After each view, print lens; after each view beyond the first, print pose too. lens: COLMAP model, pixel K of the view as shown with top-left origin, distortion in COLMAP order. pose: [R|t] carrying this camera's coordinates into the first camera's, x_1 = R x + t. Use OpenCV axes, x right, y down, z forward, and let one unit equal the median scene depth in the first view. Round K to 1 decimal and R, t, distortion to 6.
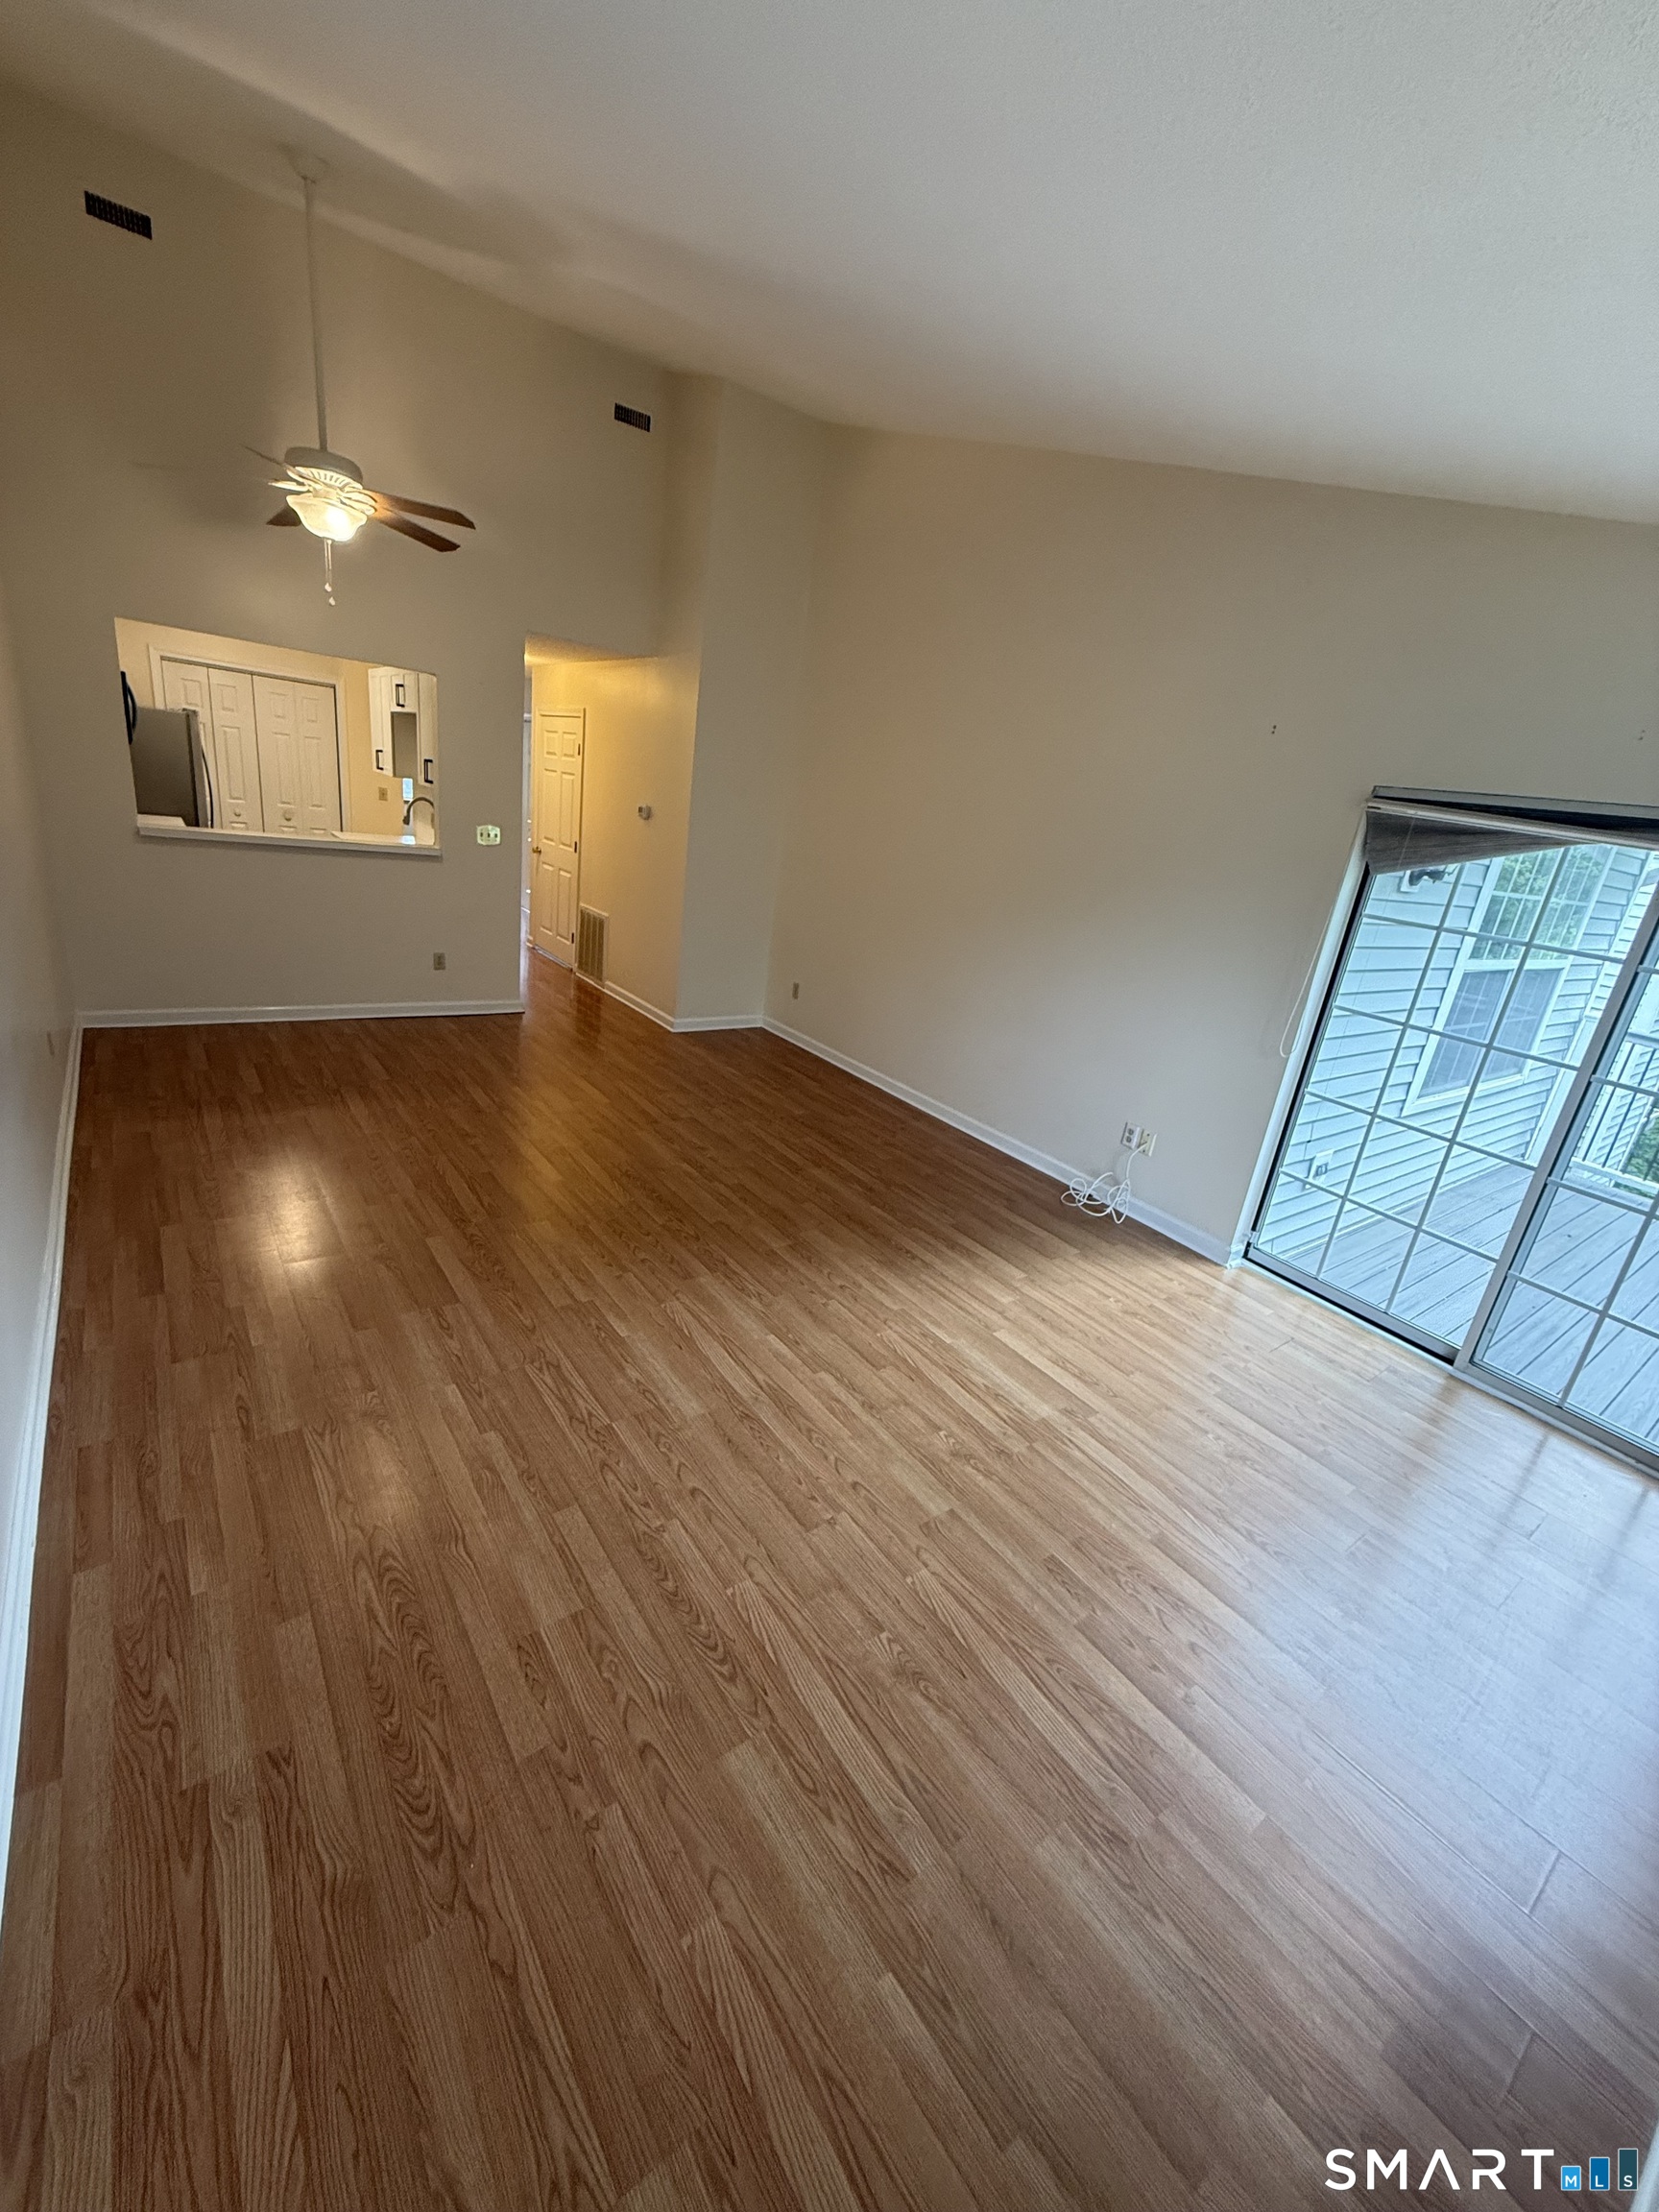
lens RADIAL K [[885.1, 0, 831.6], [0, 885.1, 1100.8], [0, 0, 1]] dist [0.001206, 0.000035]
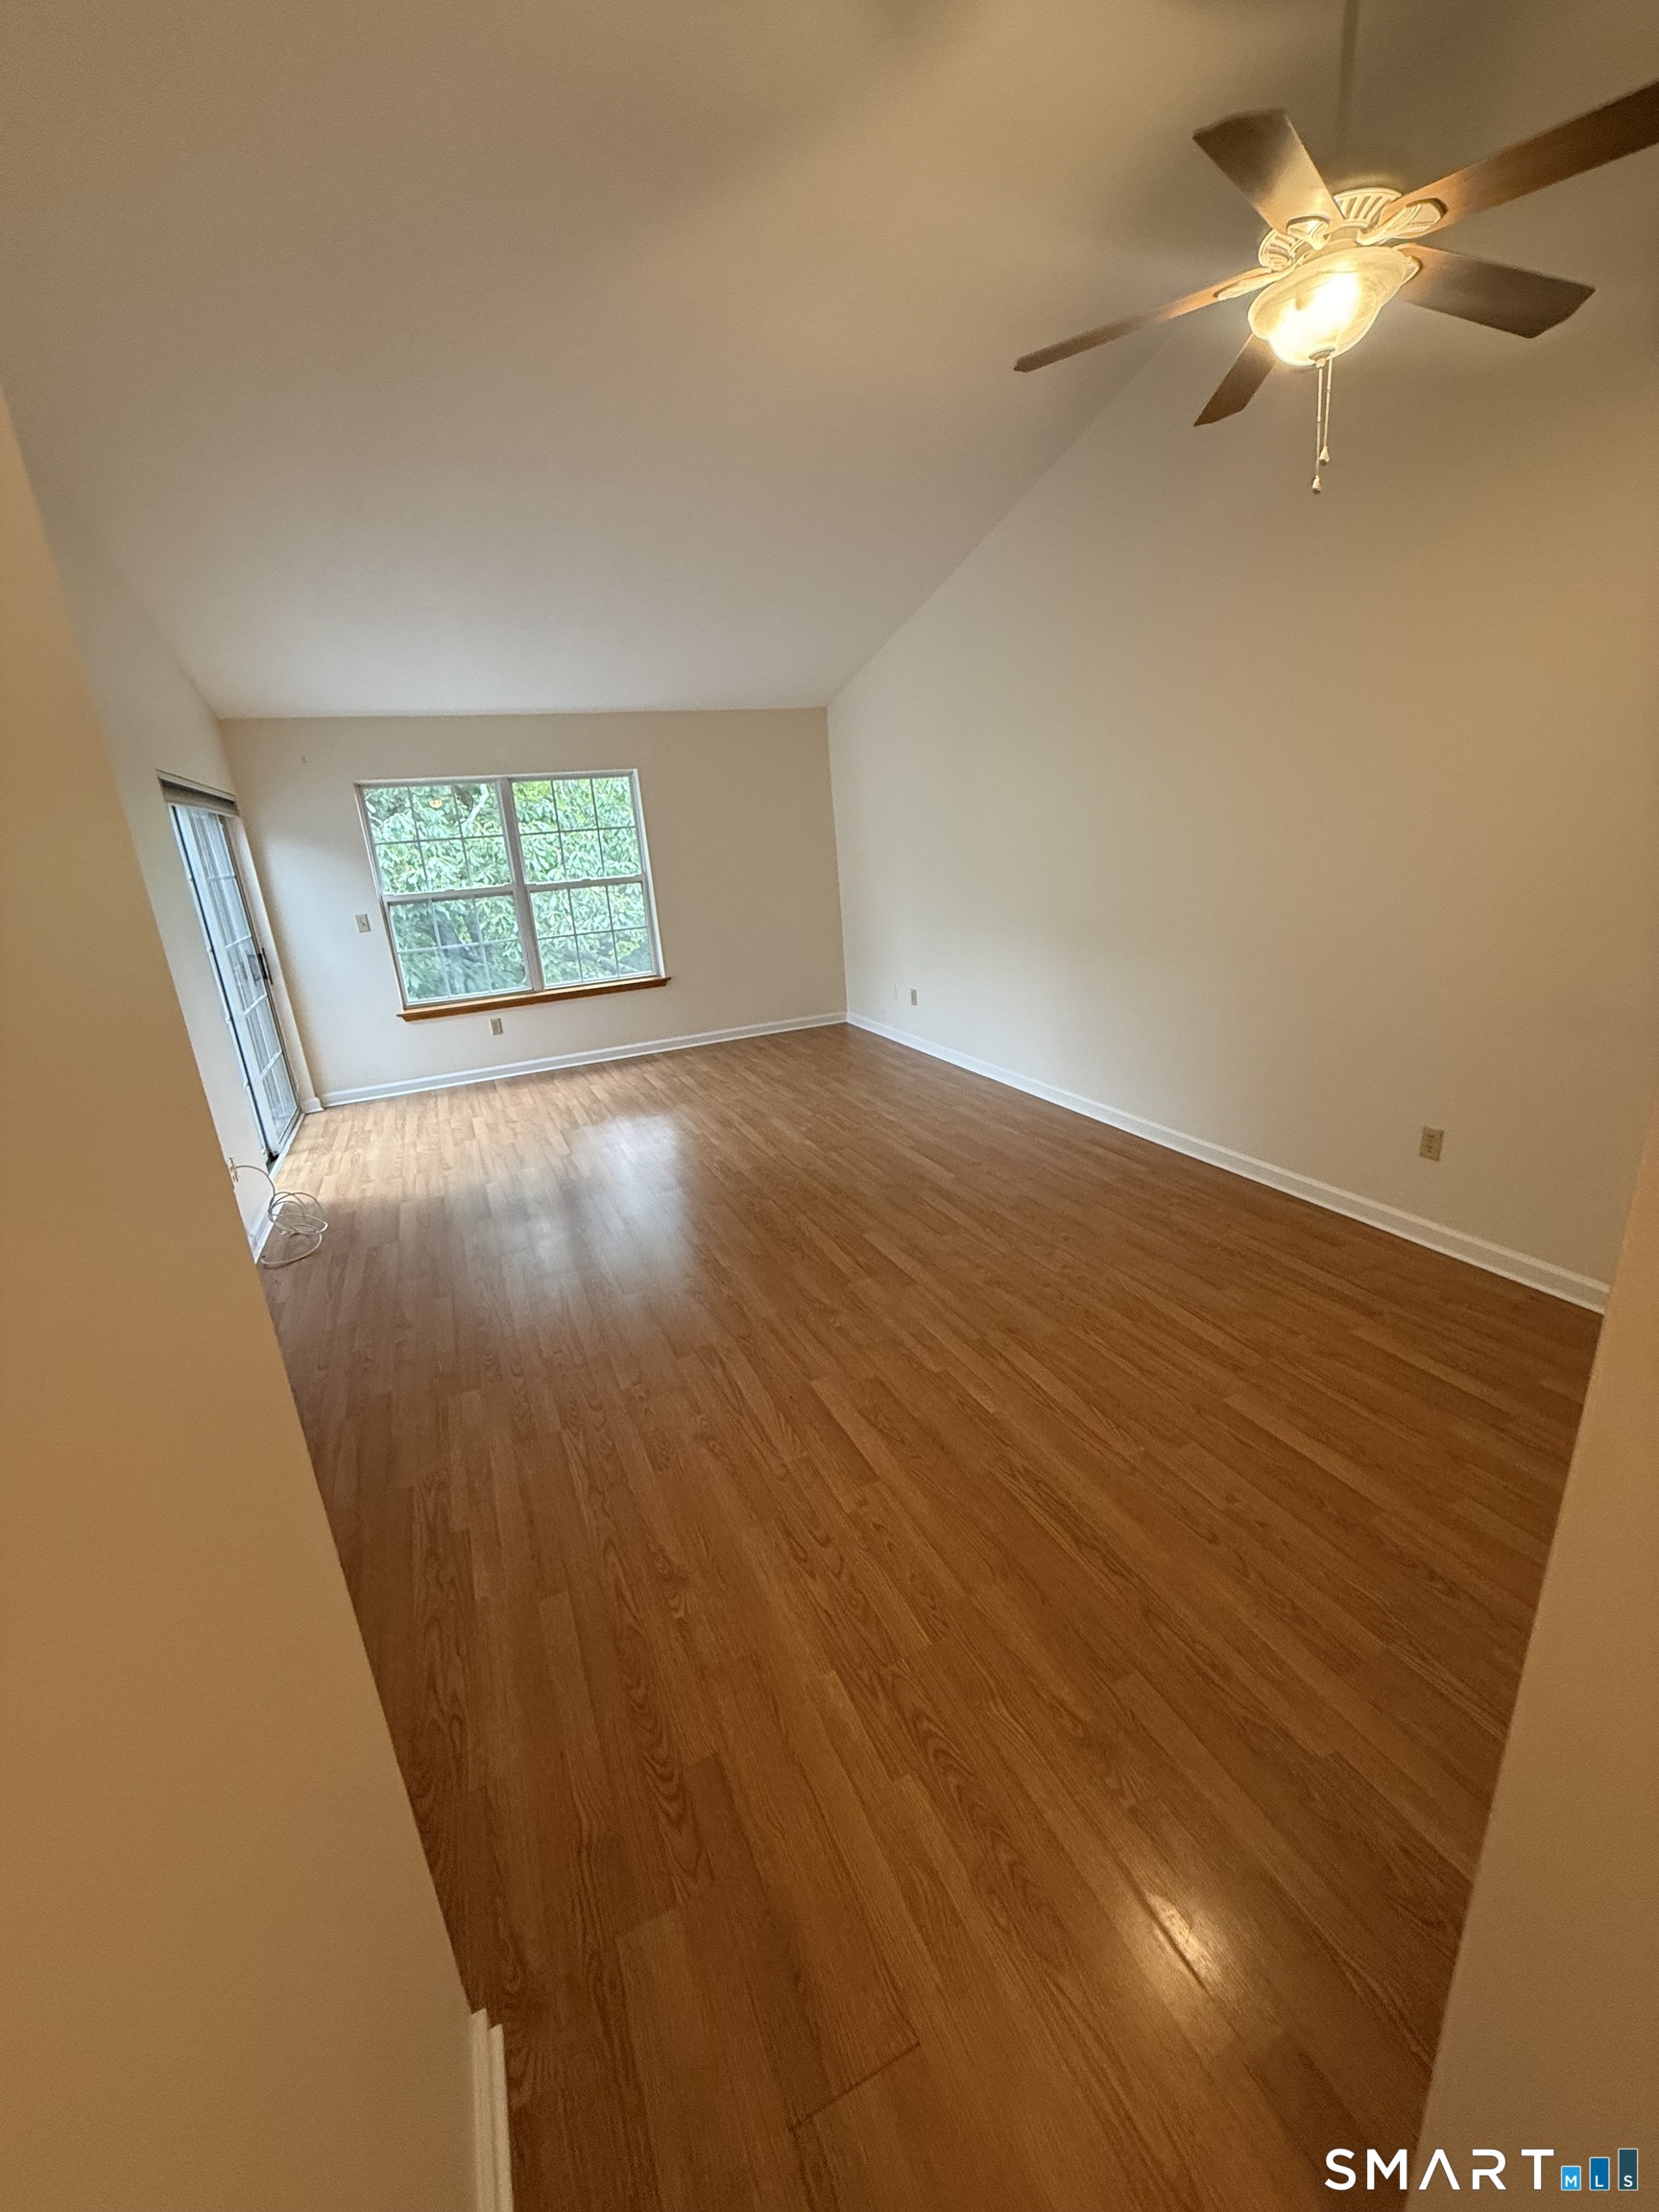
lens RADIAL K [[885.1, 0, 828.6], [0, 885.1, 1103.0], [0, 0, 1]] dist [0.001206, 0.000035]
pose [[-0.974491, -0.122676, 0.187932, -0.561528], [0.018691, 0.790109, 0.612681, -0.776655], [-0.223648, 0.600565, -0.767661, 2.158864]]
